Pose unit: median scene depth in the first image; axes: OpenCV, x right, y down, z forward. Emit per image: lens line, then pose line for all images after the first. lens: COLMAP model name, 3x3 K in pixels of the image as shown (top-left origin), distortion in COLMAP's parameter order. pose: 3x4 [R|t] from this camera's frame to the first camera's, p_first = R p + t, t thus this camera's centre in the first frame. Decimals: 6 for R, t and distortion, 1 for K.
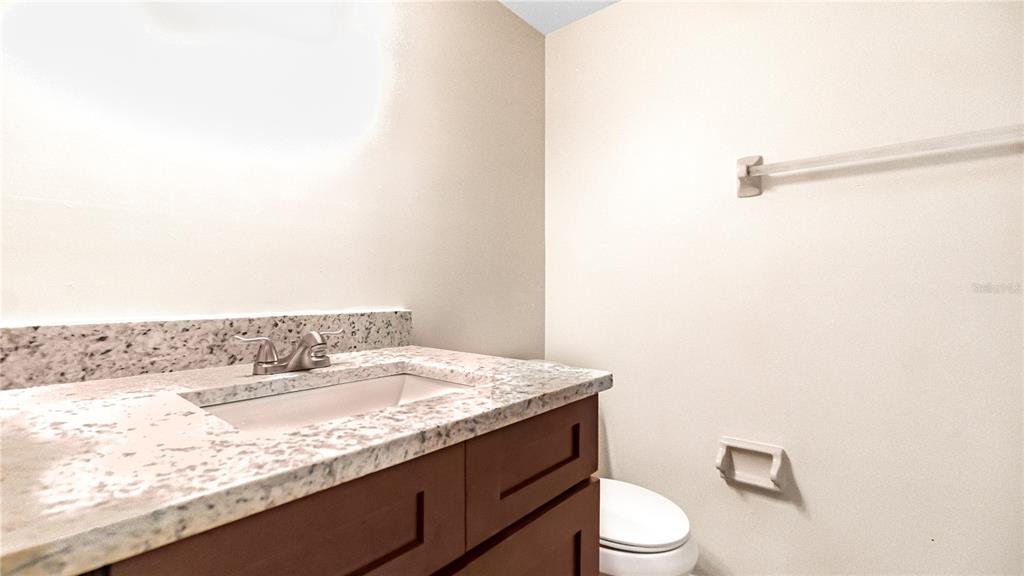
lens RADIAL K [[454.0, 0, 493.9], [0, 454.0, 298.0], [0, 0, 1]] dist [-0.008353, 0.000024]
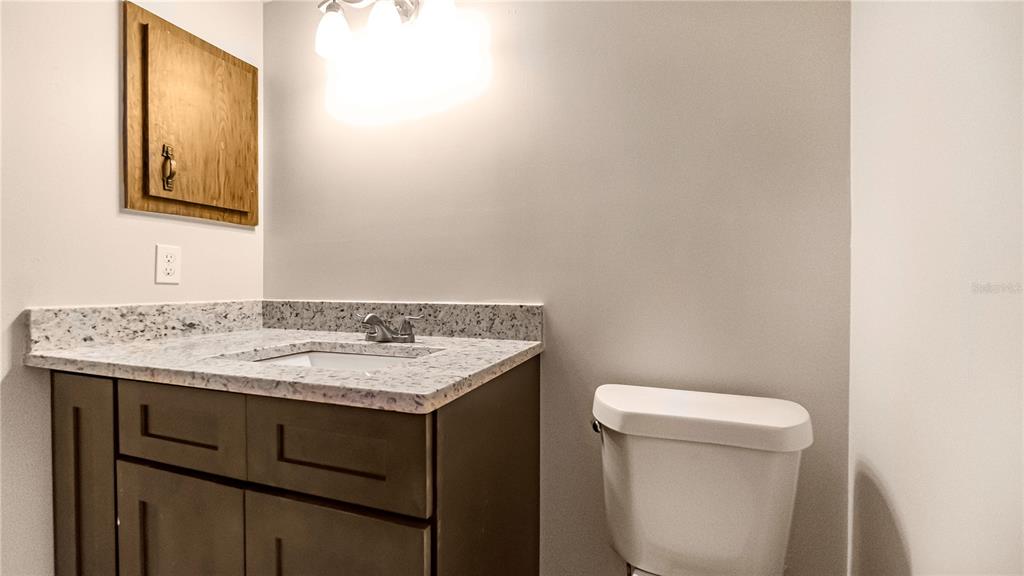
lens RADIAL K [[446.9, 0, 503.0], [0, 446.9, 282.4], [0, 0, 1]] dist [-0.009710, -0.000241]
pose [[0.343854, -0.008067, -0.938988, 0.963706], [-0.014924, 0.999790, -0.014055, -0.009376], [0.938904, 0.018846, 0.343662, 0.840233]]
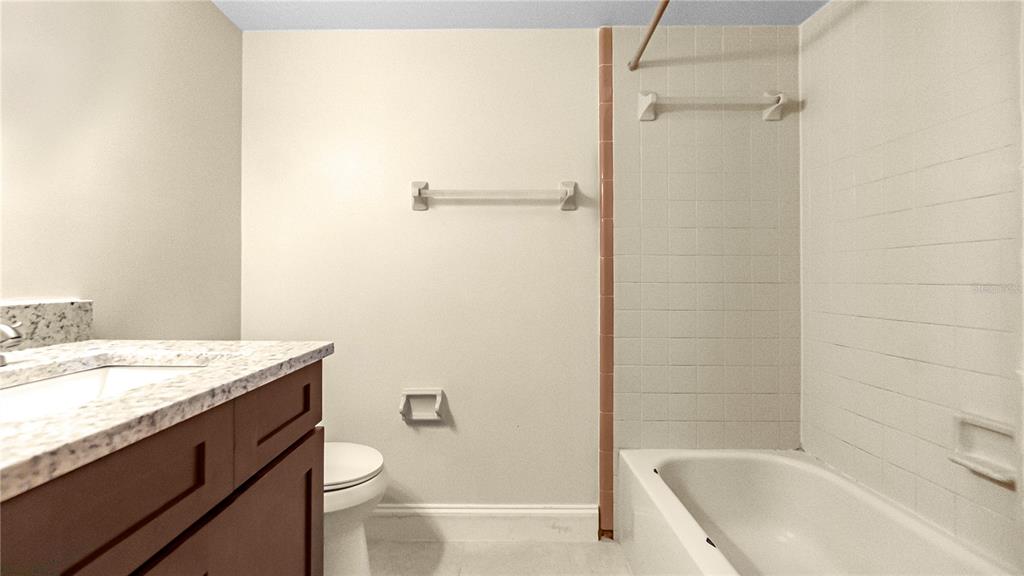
lens RADIAL K [[446.9, 0, 503.0], [0, 446.9, 282.4], [0, 0, 1]] dist [-0.009710, -0.000241]
pose [[0.752156, -0.005855, 0.658959, -0.207483], [0.010591, 0.999939, -0.003205, 0.004022], [-0.658900, 0.009389, 0.752172, -0.273075]]
